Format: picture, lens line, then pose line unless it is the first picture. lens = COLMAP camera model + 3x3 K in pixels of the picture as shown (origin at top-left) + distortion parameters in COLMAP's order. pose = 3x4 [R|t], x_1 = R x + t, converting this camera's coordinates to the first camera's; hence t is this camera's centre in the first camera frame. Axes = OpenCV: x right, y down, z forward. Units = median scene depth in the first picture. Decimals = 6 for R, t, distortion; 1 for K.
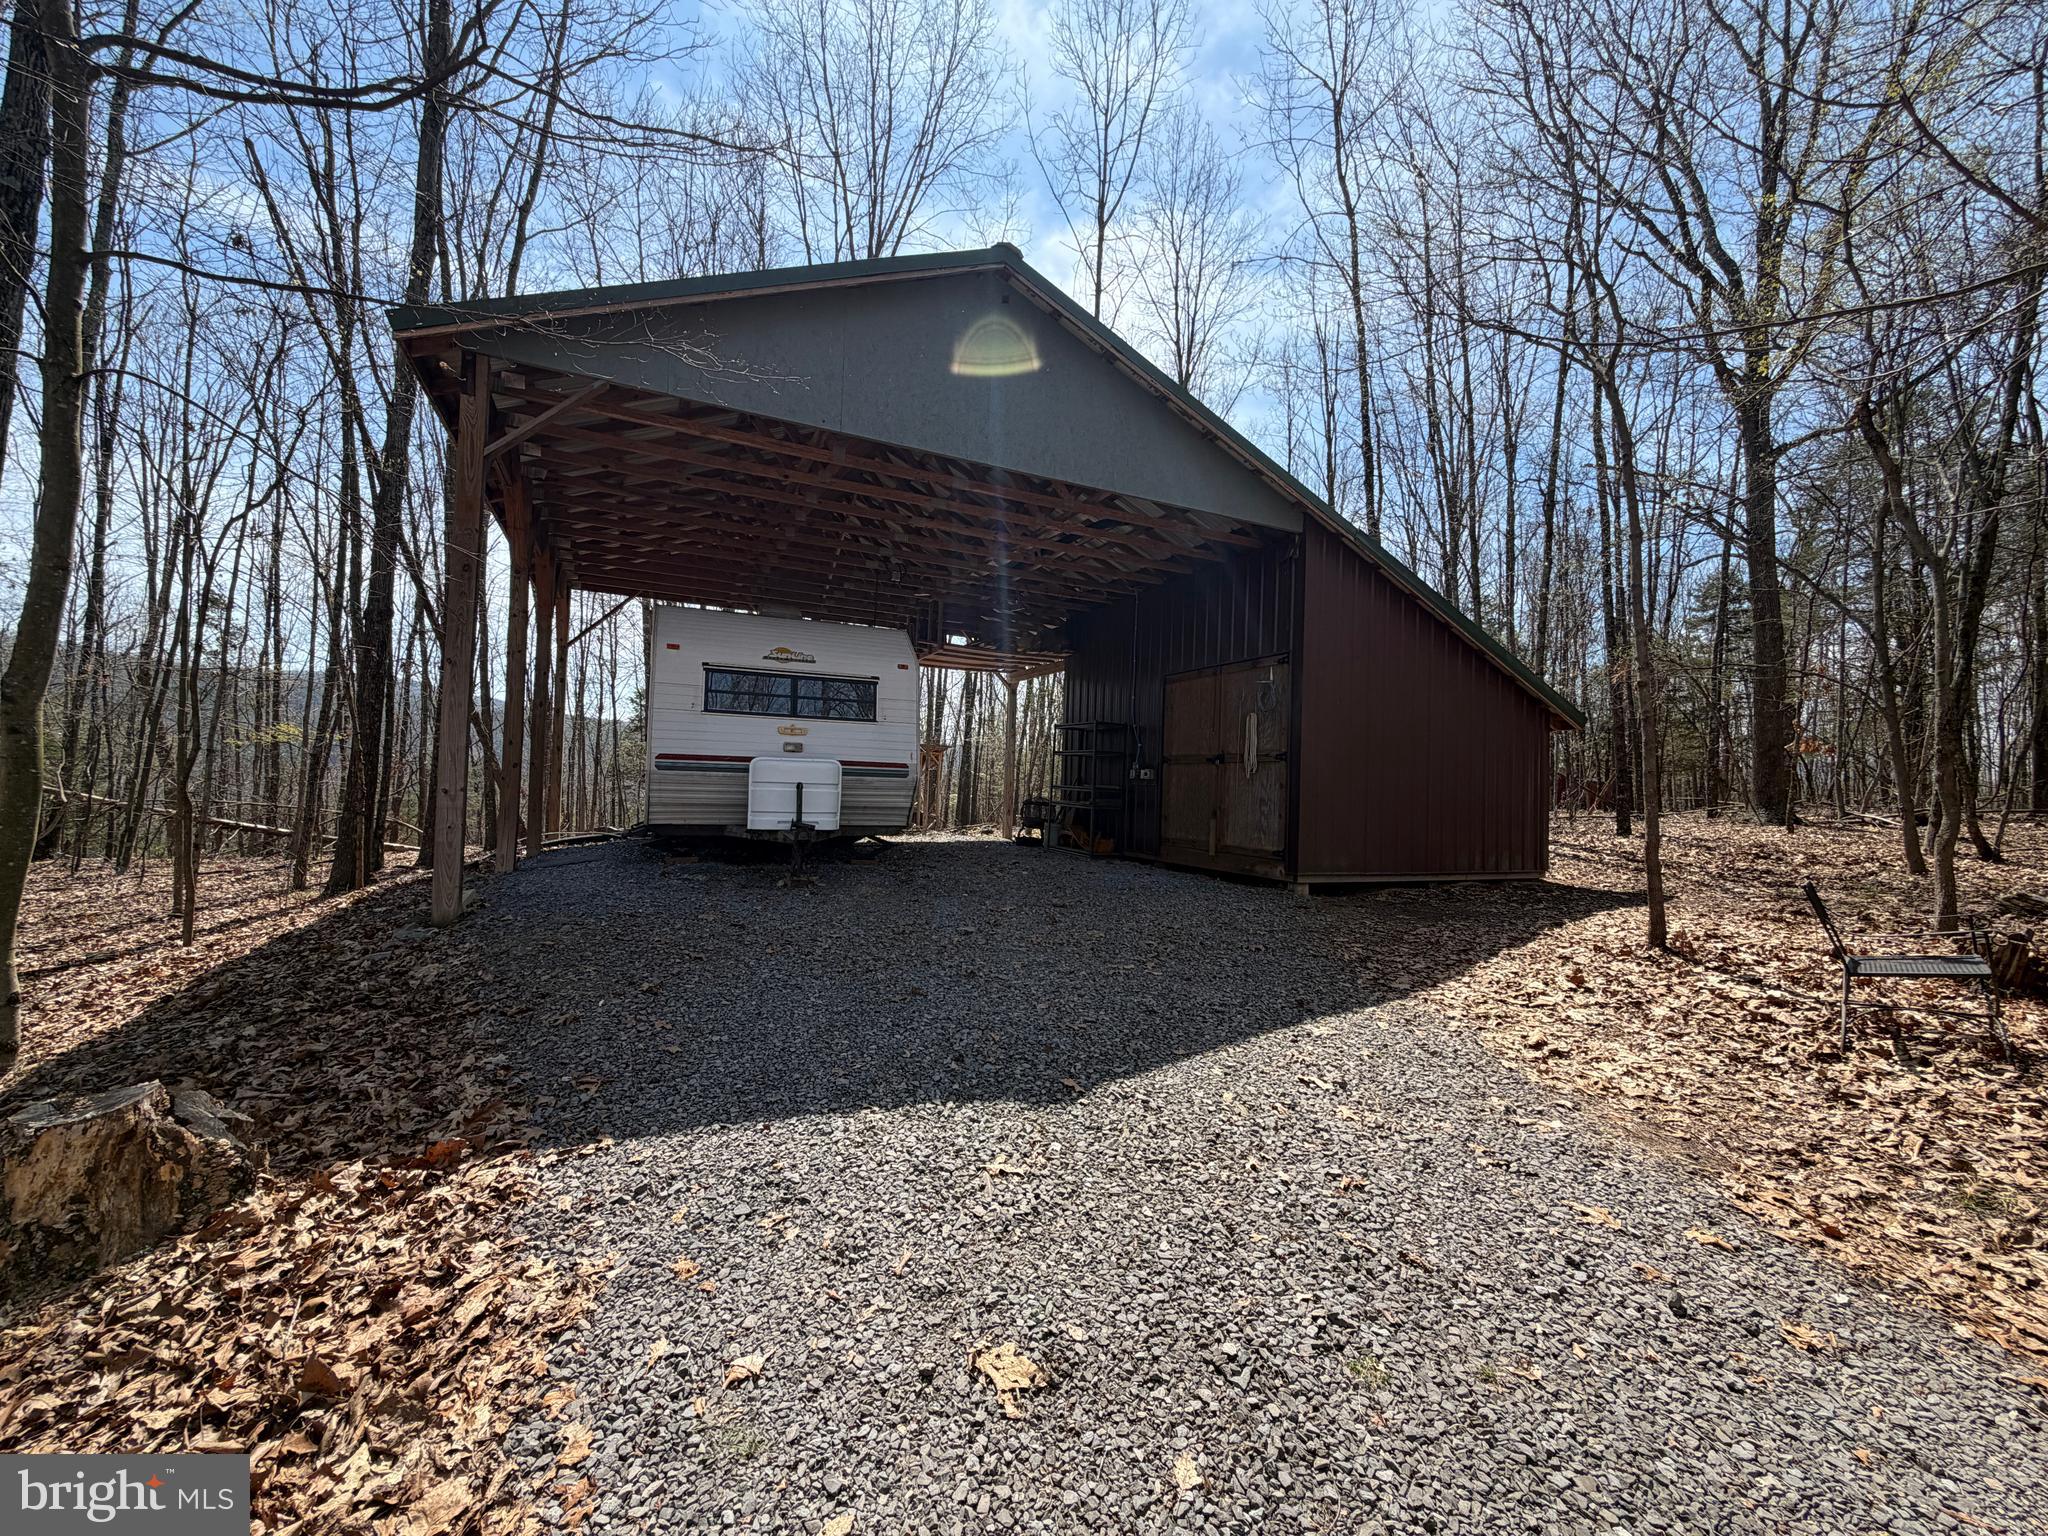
lens RADIAL K [[812.2, 0, 1023.6], [0, 812.2, 762.1], [0, 0, 1]] dist [0.001569, 0.000230]
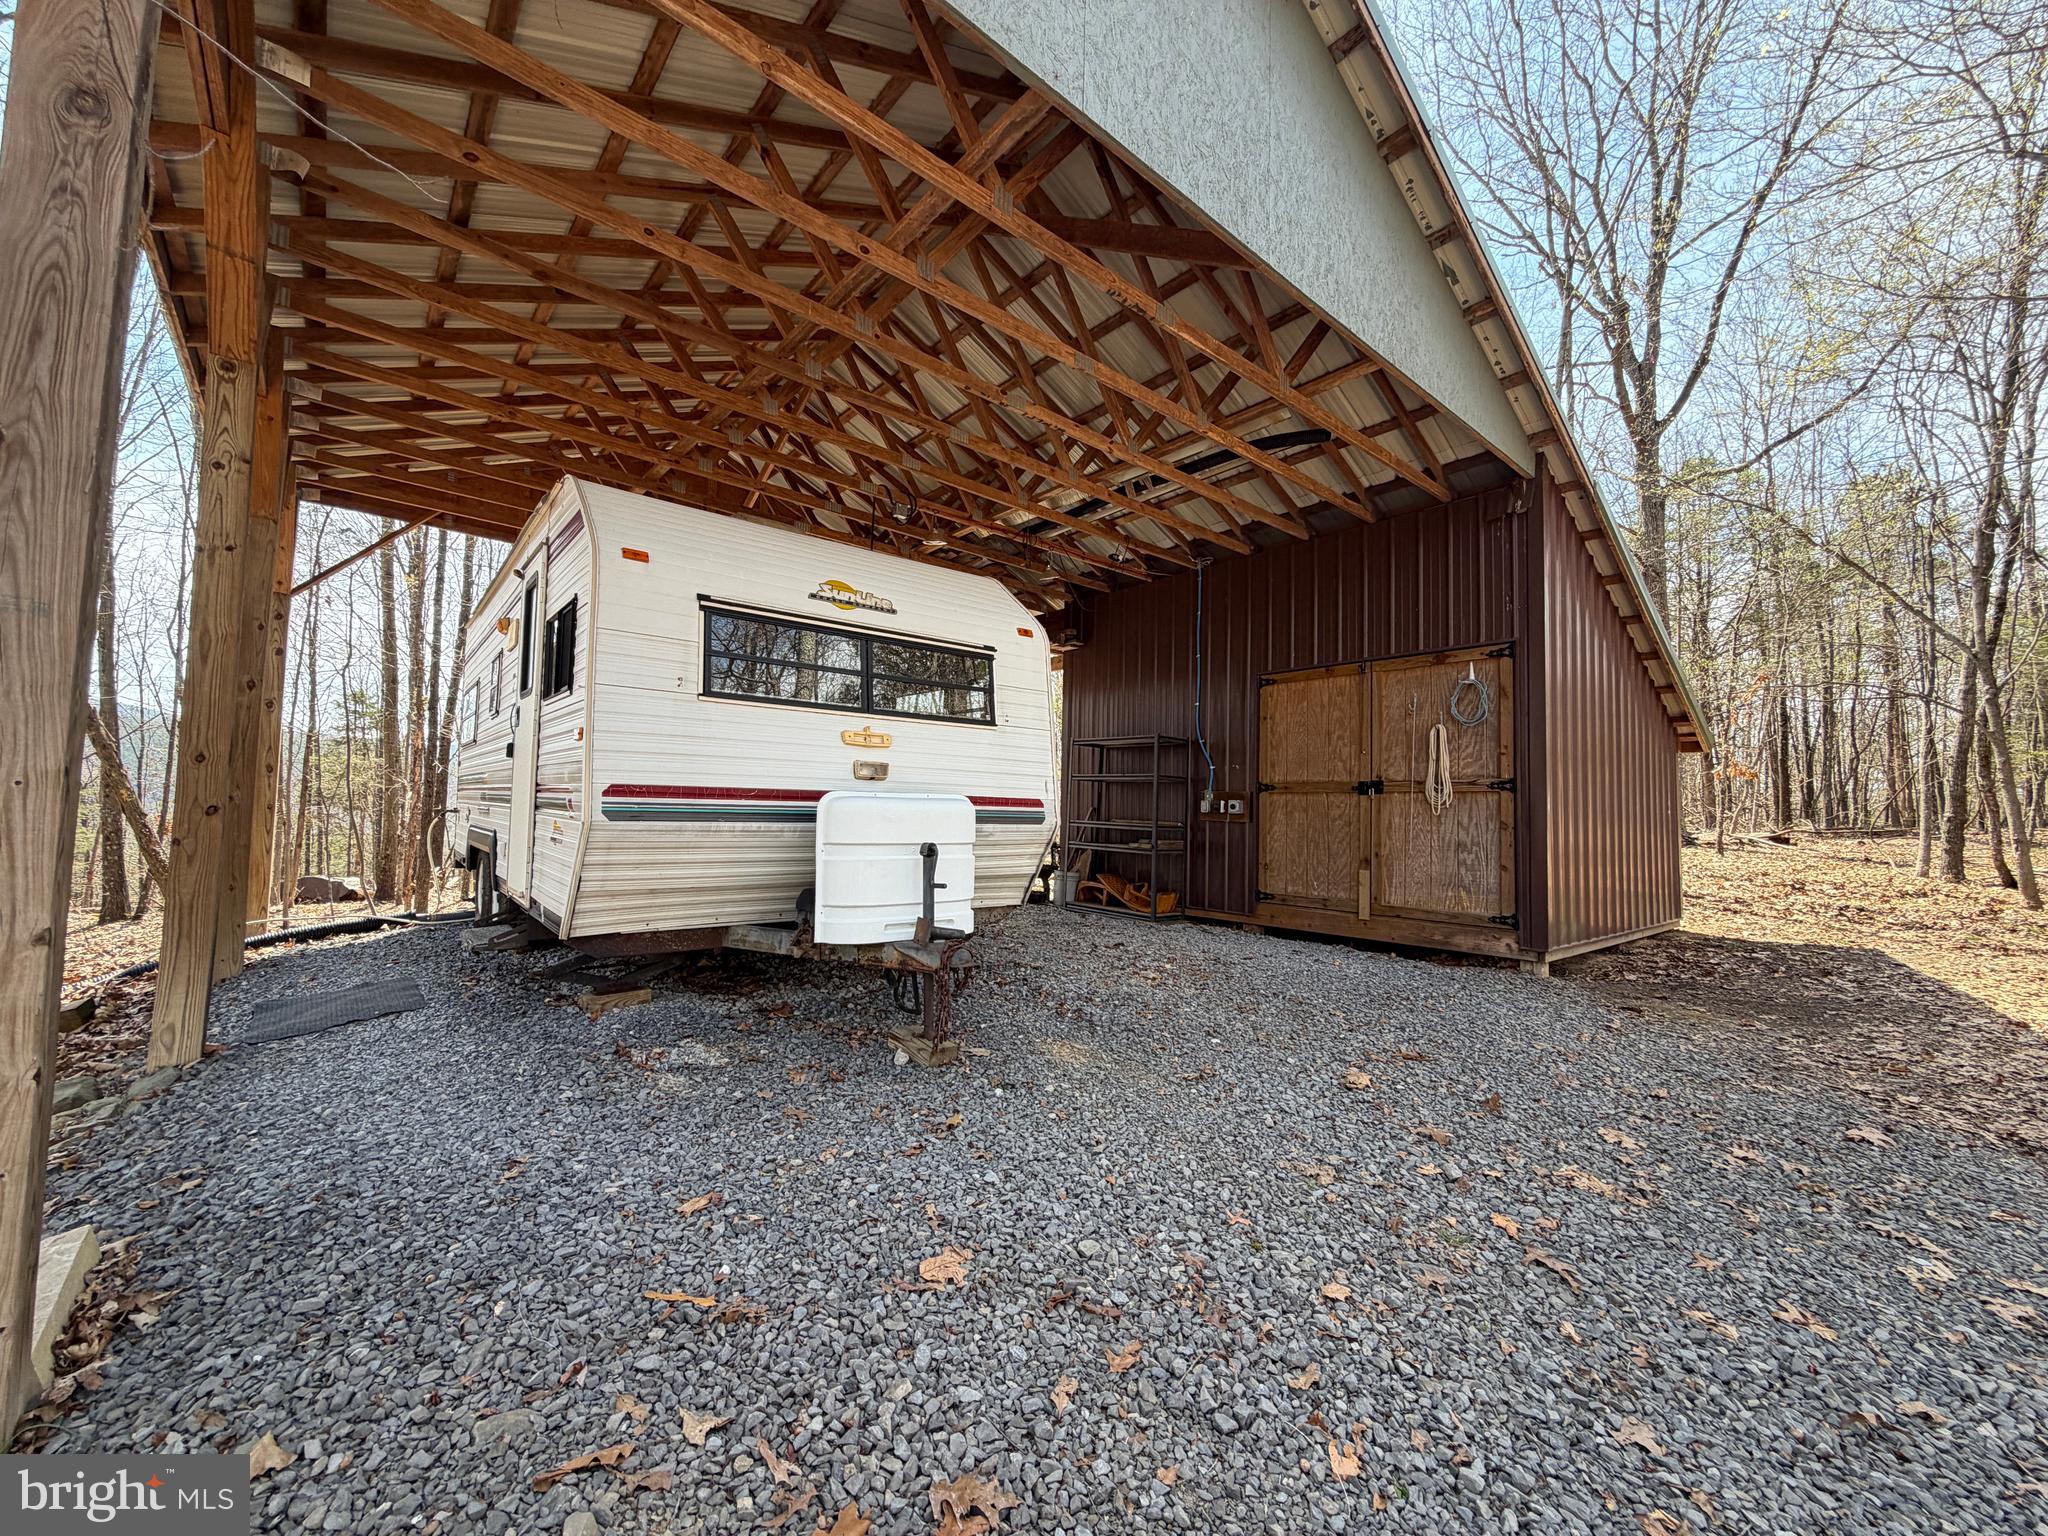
lens RADIAL K [[812.2, 0, 1026.1], [0, 812.2, 767.7], [0, 0, 1]] dist [0.001569, 0.000230]
pose [[0.964657, 0.004428, 0.263472, -0.303260], [0.000486, 0.999827, -0.018582, -0.009635], [-0.263508, 0.018053, 0.964488, 0.443374]]
